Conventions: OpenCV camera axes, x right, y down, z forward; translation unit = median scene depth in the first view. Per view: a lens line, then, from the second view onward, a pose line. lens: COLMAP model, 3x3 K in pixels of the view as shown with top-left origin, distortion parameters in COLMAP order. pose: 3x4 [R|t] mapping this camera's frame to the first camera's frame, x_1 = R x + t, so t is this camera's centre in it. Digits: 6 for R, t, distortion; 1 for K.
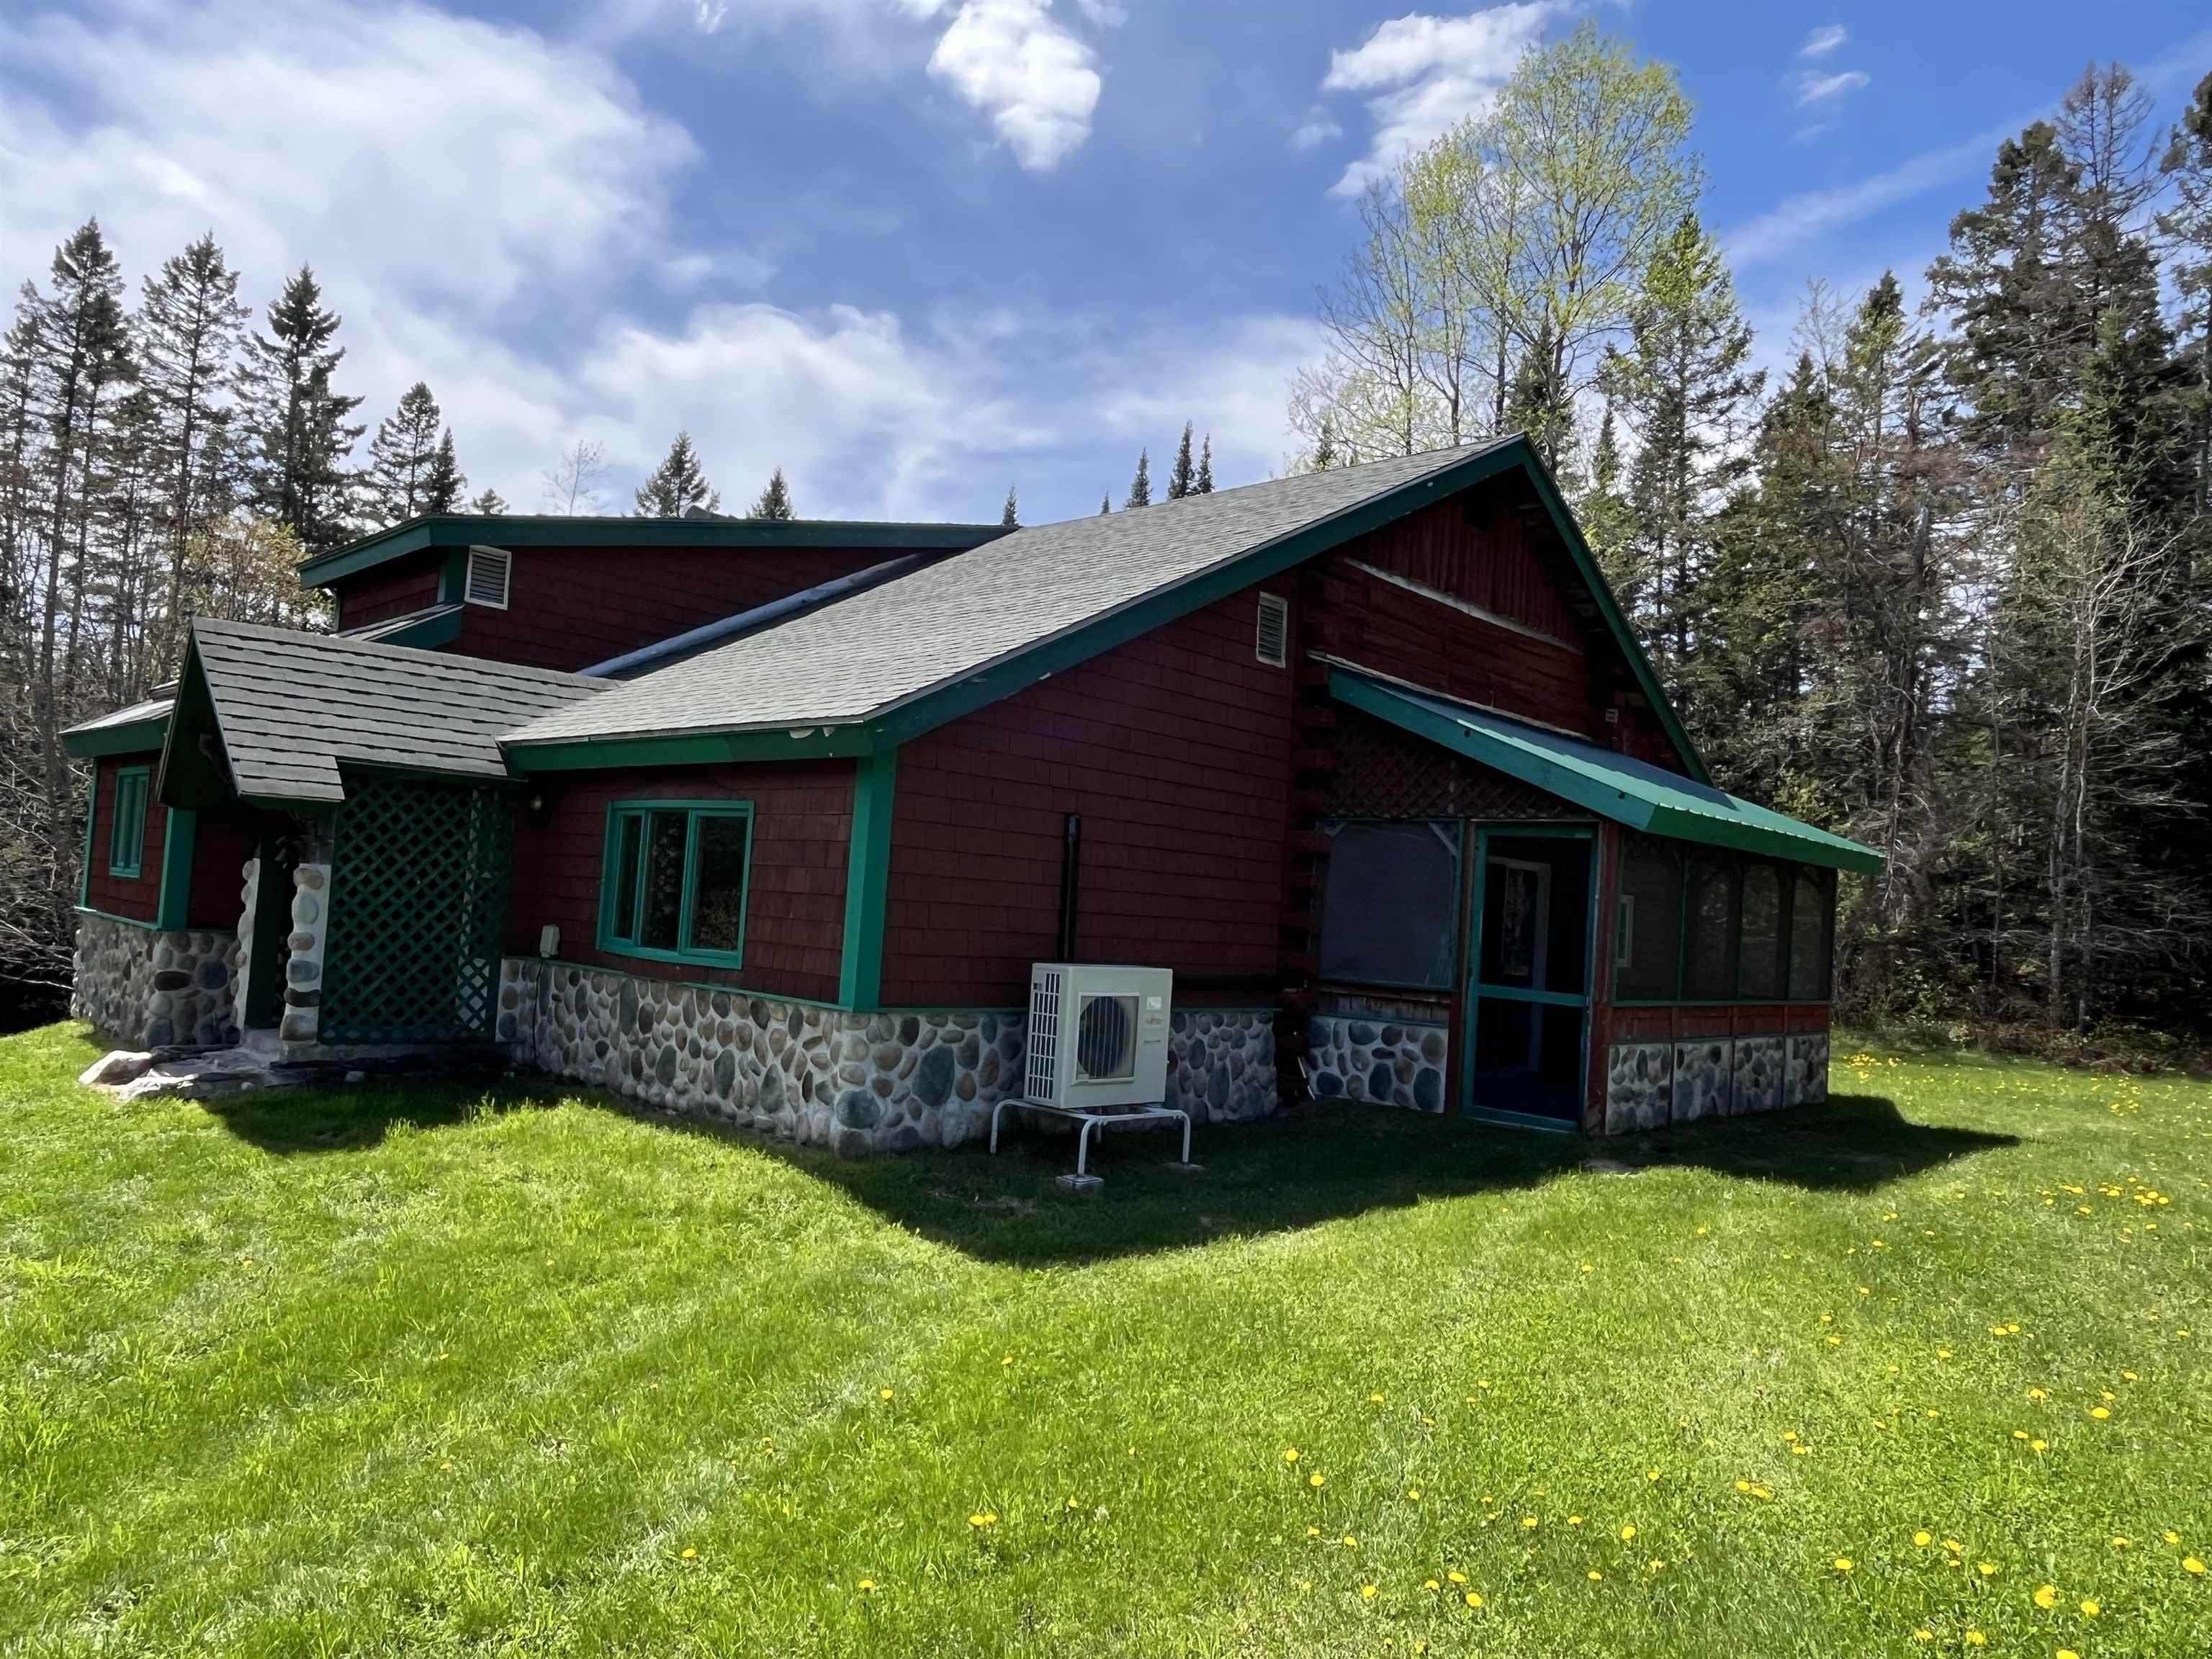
lens RADIAL K [[1499.1, 0, 1095.0], [0, 1499.1, 822.7], [0, 0, 1]] dist [-0.004849, -0.000250]
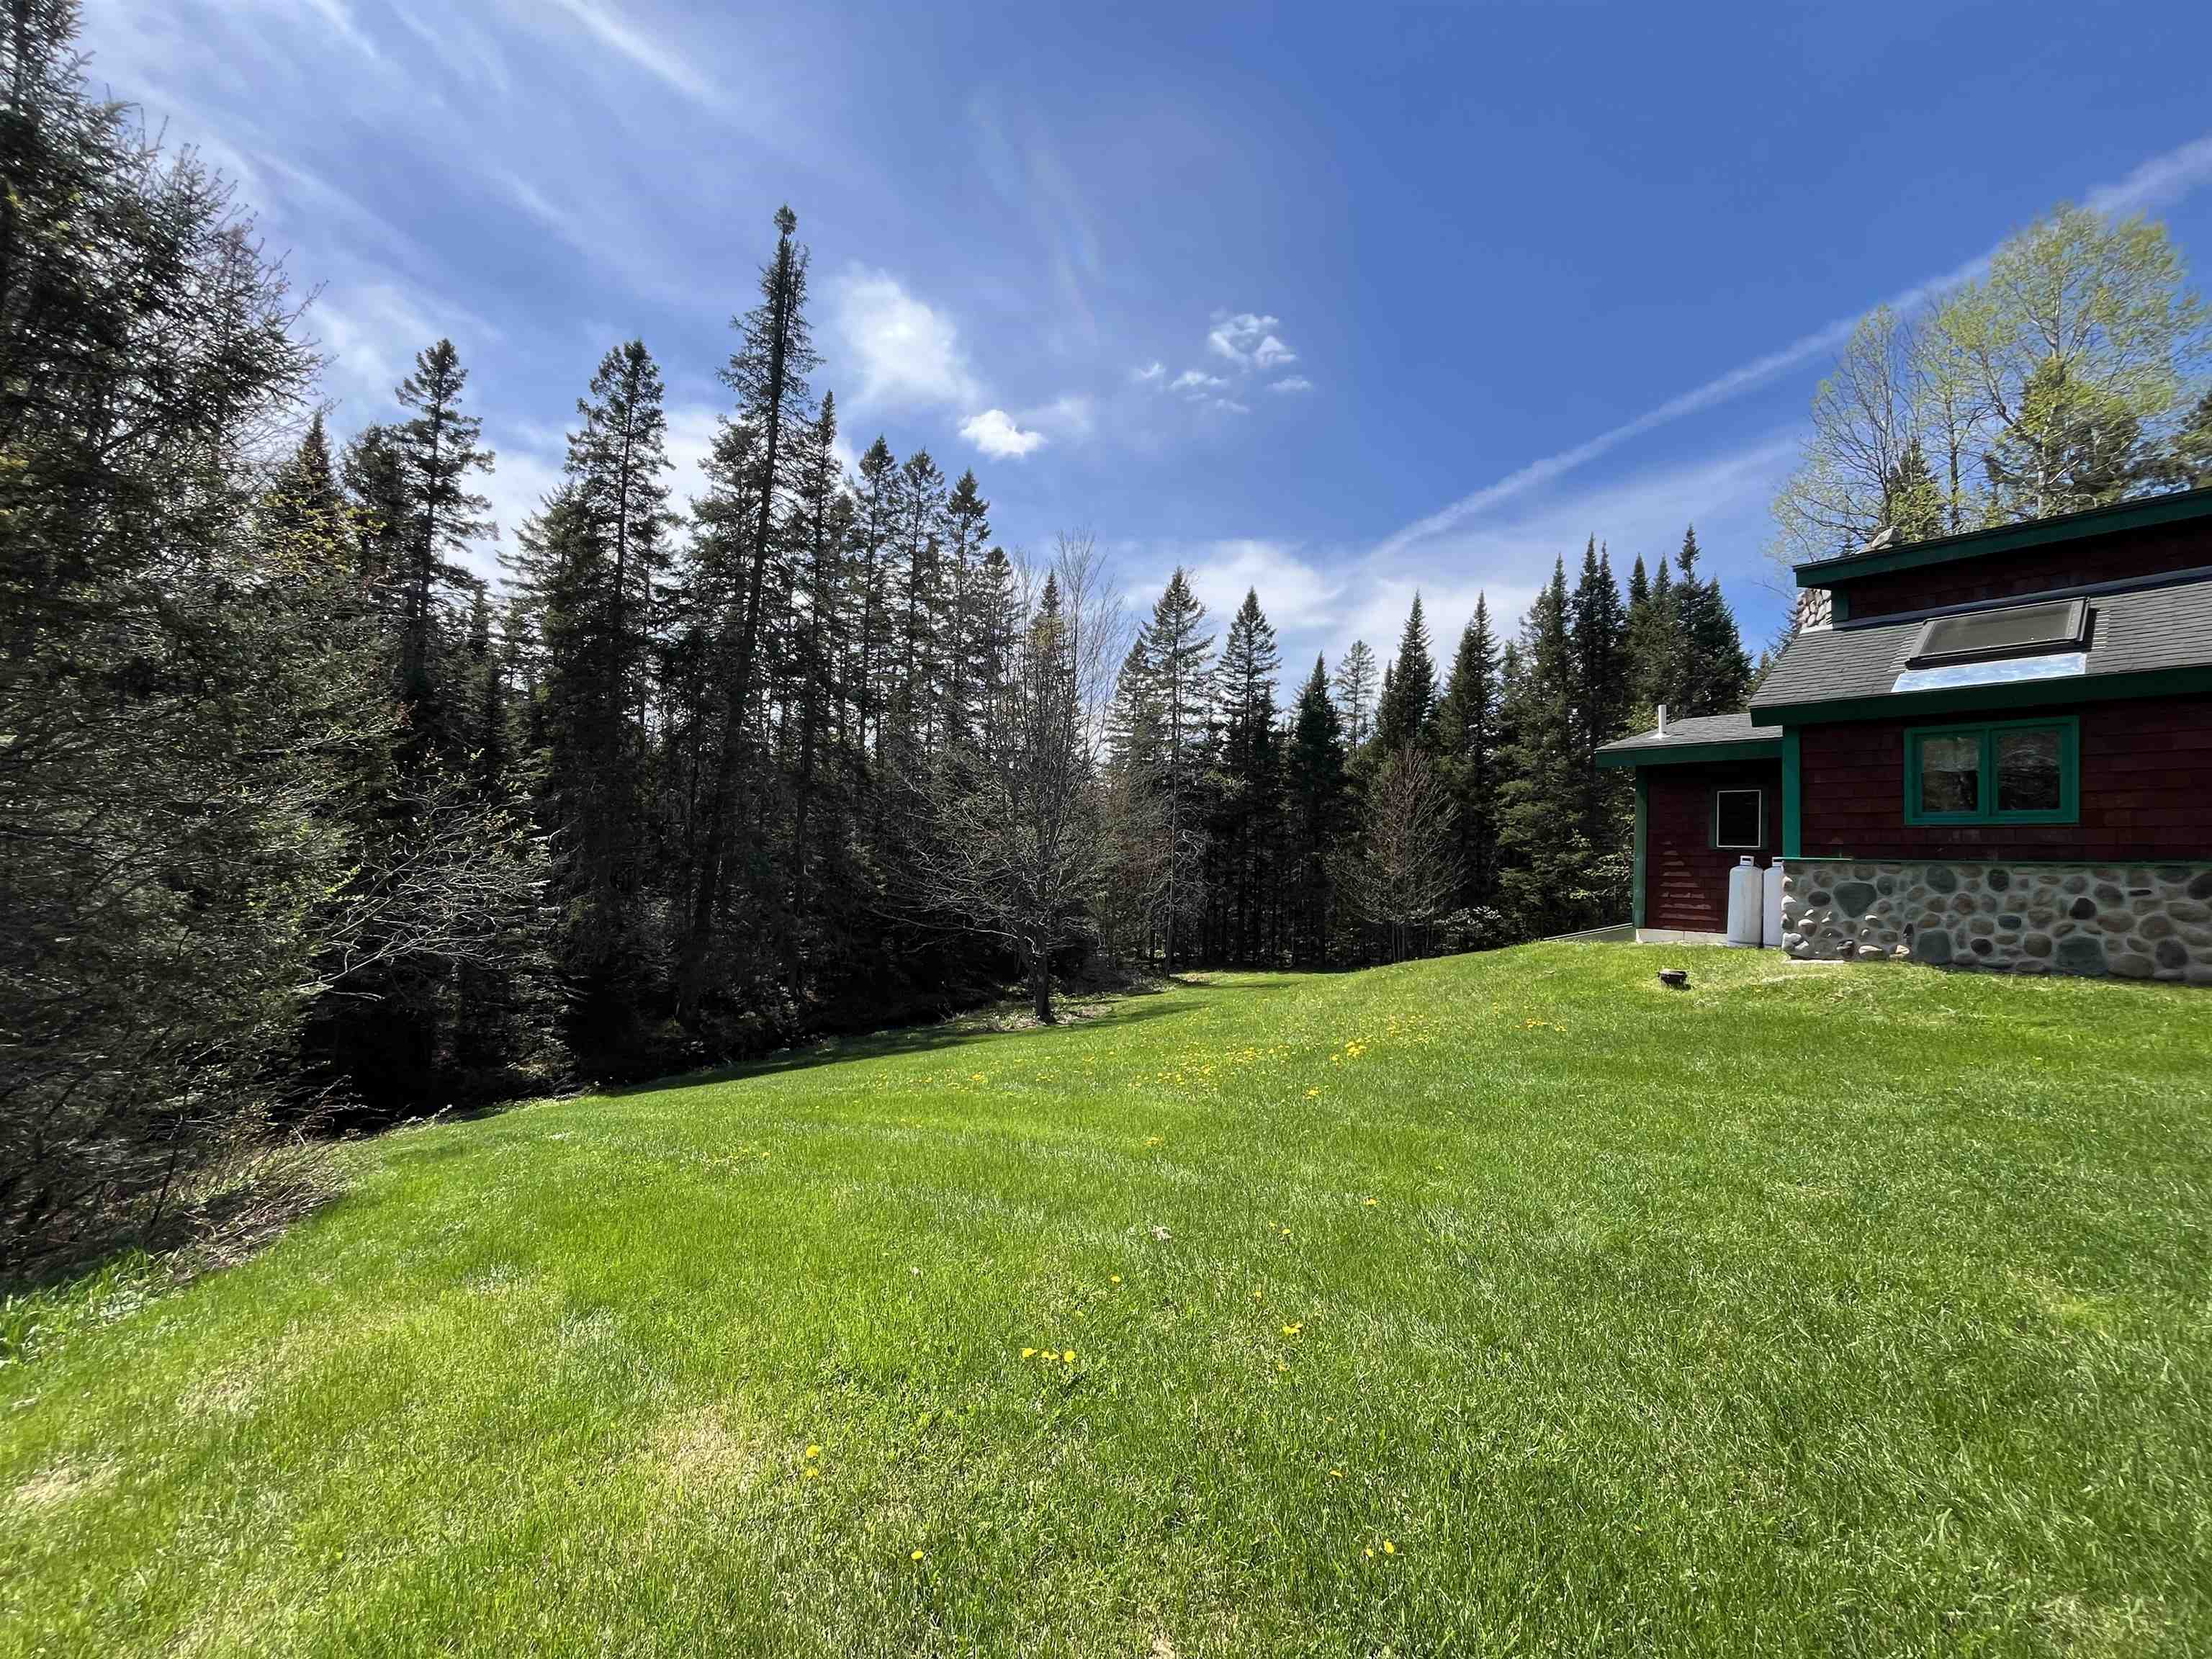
lens RADIAL K [[890.1, 0, 1098.7], [0, 890.1, 833.3], [0, 0, 1]] dist [-0.003503, -0.000738]
pose [[0.997125, -0.030658, -0.069292, -1.539311], [0.031253, 0.999483, 0.007524, 0.021944], [0.069026, -0.009668, 0.997568, 0.389628]]
